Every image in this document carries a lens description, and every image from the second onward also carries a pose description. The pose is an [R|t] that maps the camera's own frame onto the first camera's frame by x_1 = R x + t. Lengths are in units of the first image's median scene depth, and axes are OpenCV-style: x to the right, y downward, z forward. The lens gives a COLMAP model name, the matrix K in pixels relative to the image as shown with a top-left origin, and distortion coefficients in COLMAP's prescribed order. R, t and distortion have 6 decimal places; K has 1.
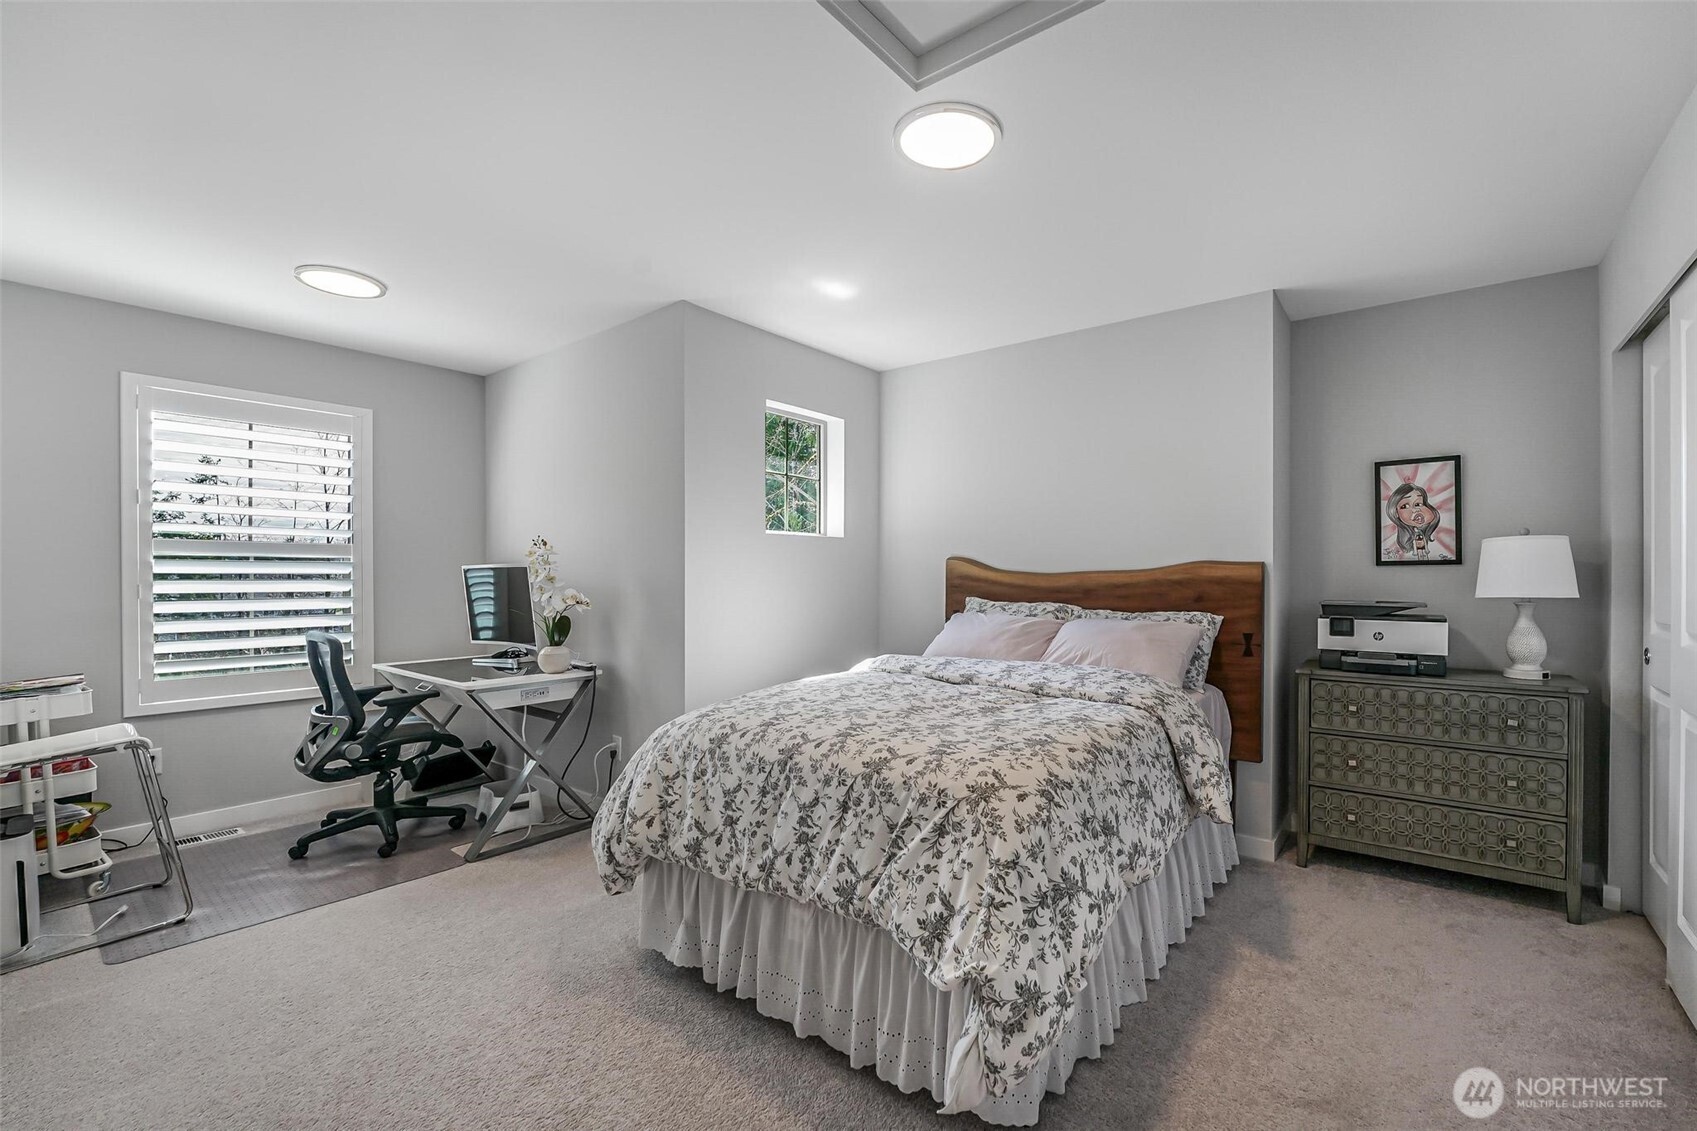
lens RADIAL K [[678.9, 0, 898.8], [0, 678.9, 579.1], [0, 0, 1]] dist [-0.009770, 0.001545]
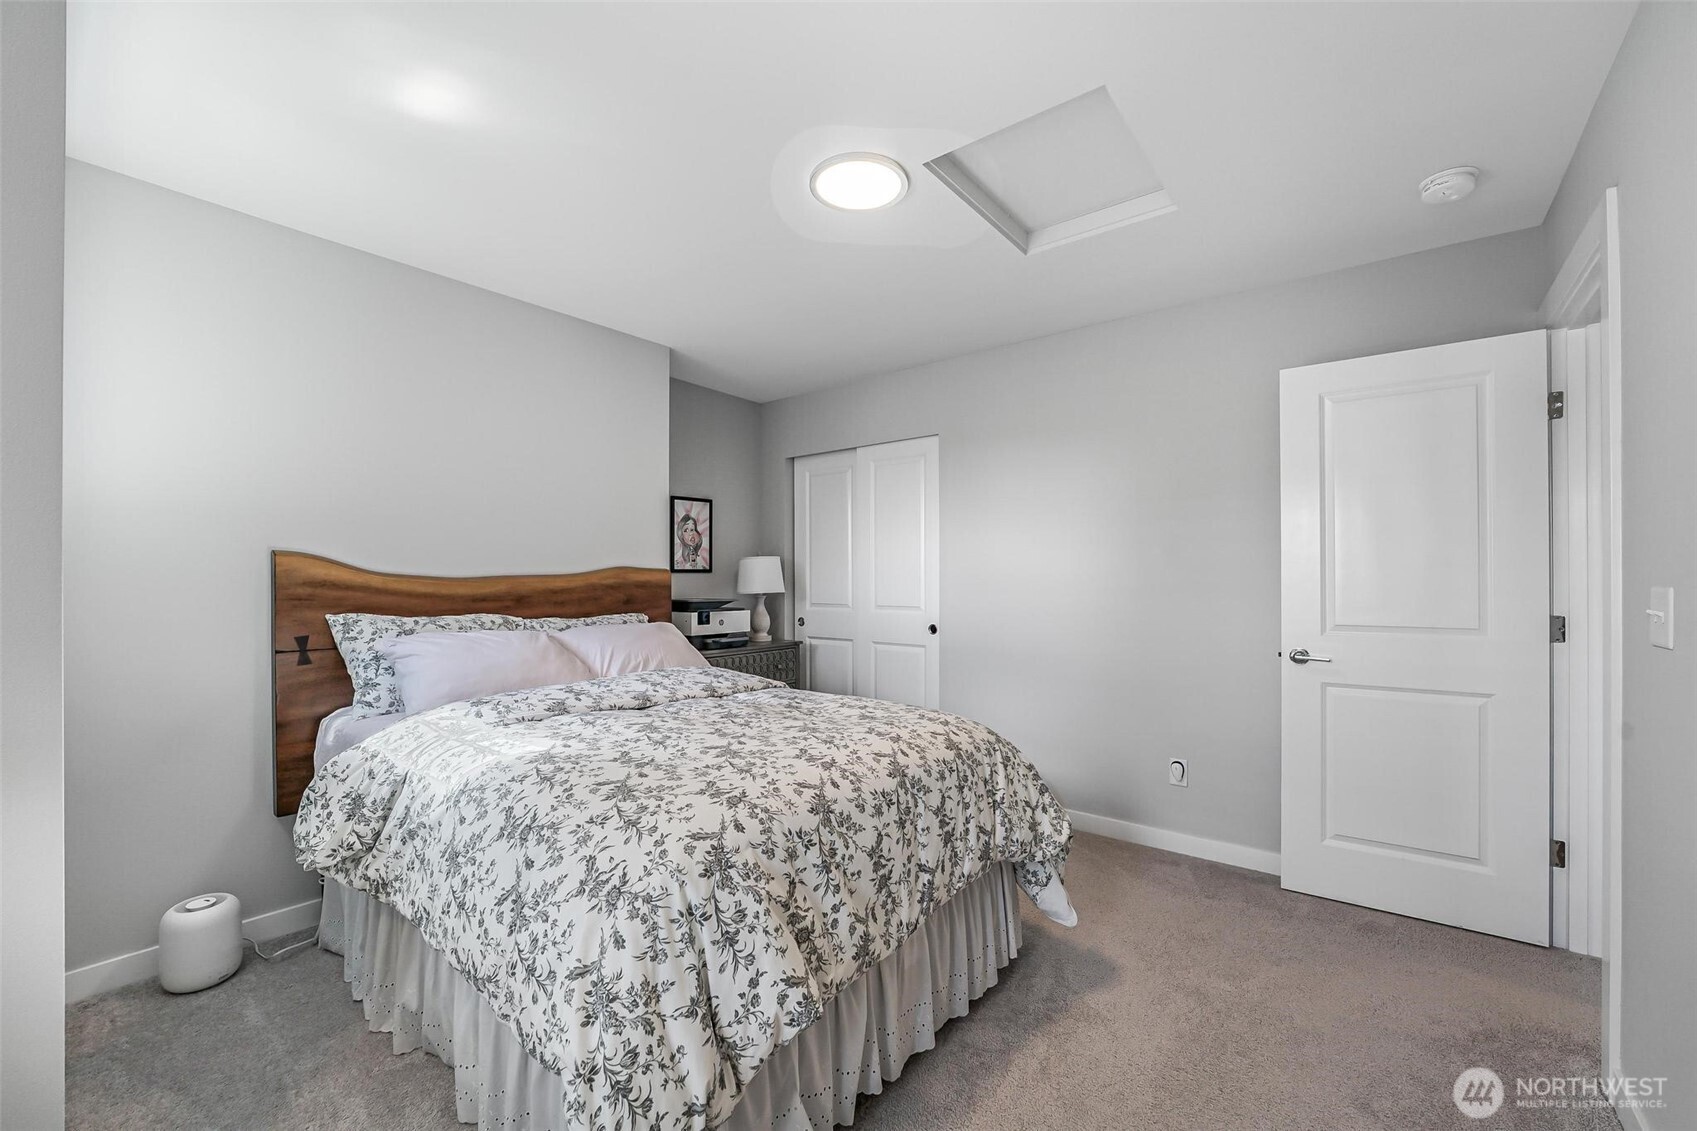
lens RADIAL K [[678.9, 0, 842.9], [0, 678.9, 577.7], [0, 0, 1]] dist [-0.009770, 0.001545]
pose [[0.064319, 0.001514, 0.997928, -0.650801], [0.006488, 0.999977, -0.001935, -0.004894], [-0.997908, 0.006599, 0.064308, 0.605038]]
